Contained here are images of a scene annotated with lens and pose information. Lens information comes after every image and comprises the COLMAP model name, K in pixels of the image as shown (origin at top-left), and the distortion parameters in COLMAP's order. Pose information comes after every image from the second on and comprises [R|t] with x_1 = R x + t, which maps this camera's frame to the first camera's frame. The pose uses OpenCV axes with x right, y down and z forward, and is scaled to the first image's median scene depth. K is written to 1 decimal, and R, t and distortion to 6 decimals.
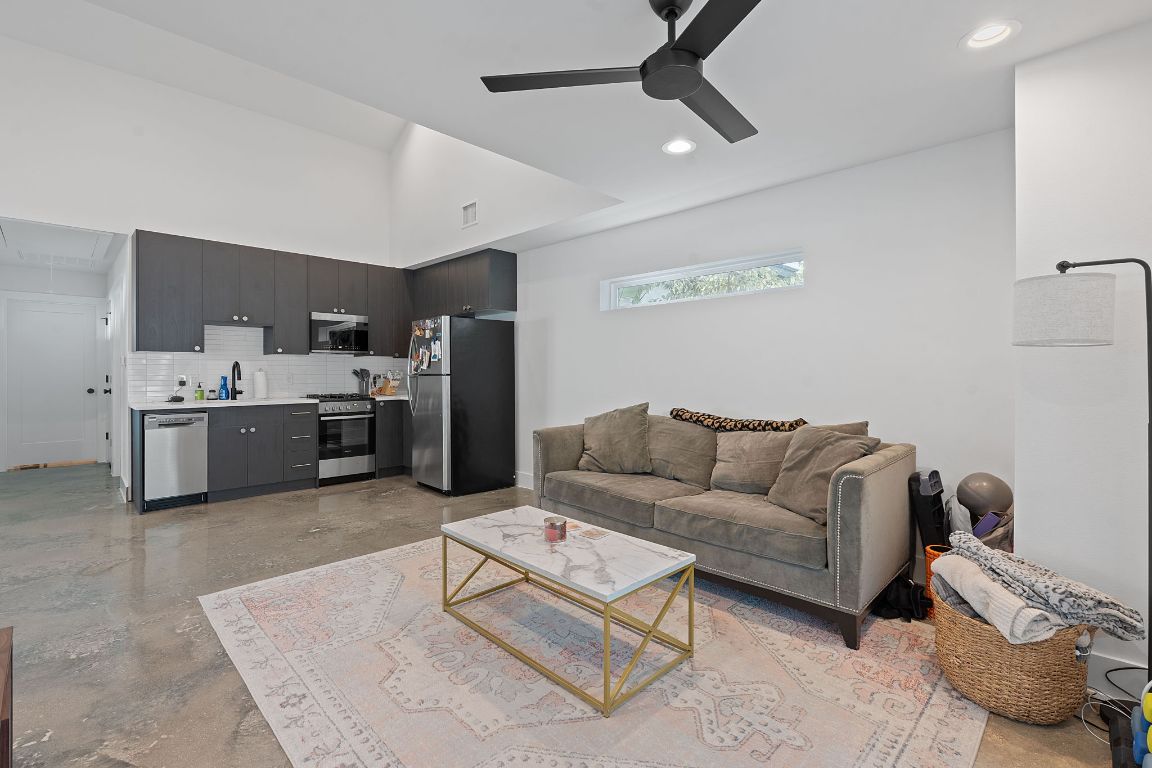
lens RADIAL K [[517.8, 0, 576.1], [0, 517.8, 372.5], [0, 0, 1]] dist [0.002834, -0.000306]
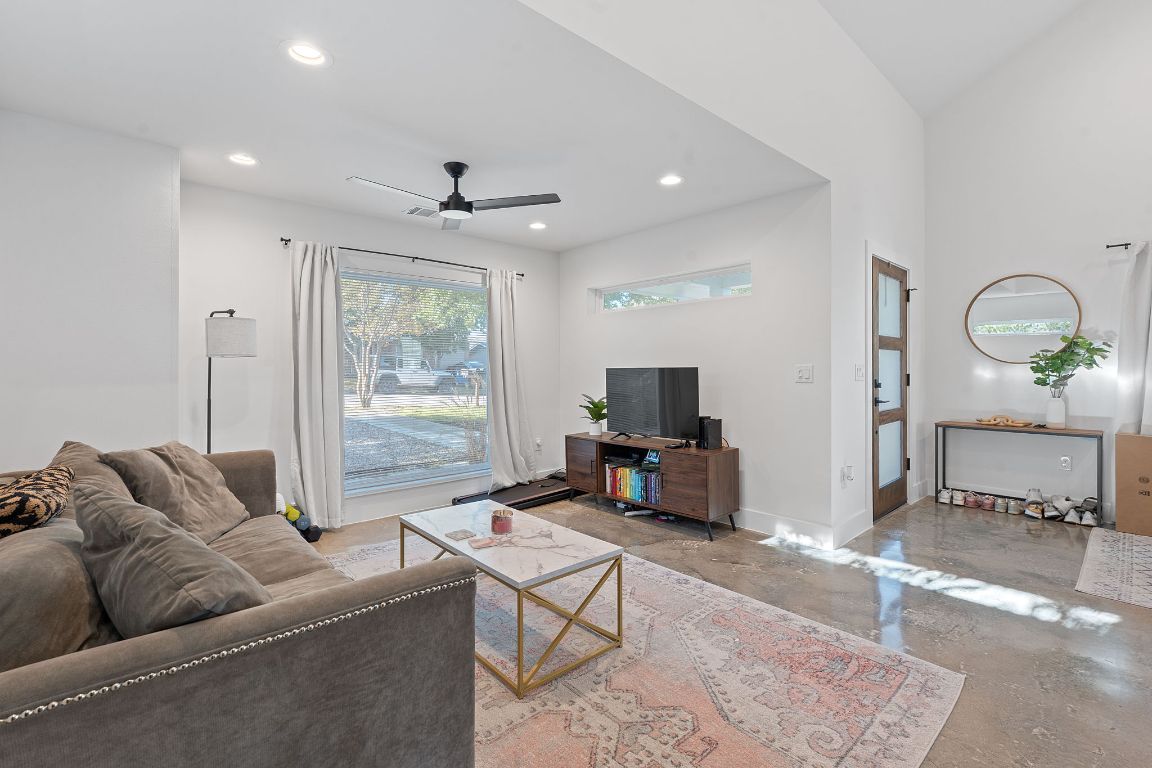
lens RADIAL K [[517.8, 0, 575.1], [0, 517.8, 377.3], [0, 0, 1]] dist [0.002834, -0.000306]
pose [[-0.998232, -0.001158, 0.059423, -0.223091], [0.000138, 0.999762, 0.021807, -0.010983], [-0.059434, 0.021776, -0.997995, 1.811649]]
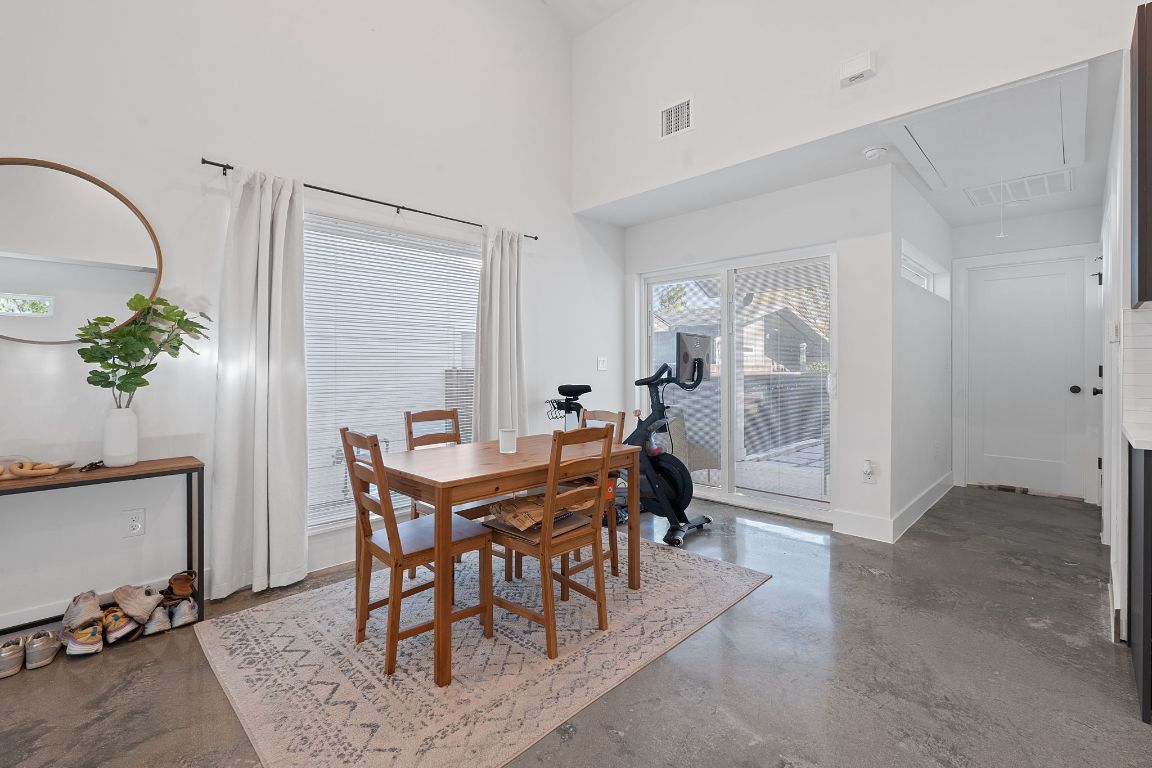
lens RADIAL K [[517.8, 0, 594.3], [0, 517.8, 362.1], [0, 0, 1]] dist [0.002834, -0.000306]
pose [[0.015795, -0.019501, -0.999685, -0.715821], [0.002777, 0.999807, -0.019460, 0.027462], [0.999871, -0.002469, 0.015846, 0.925335]]
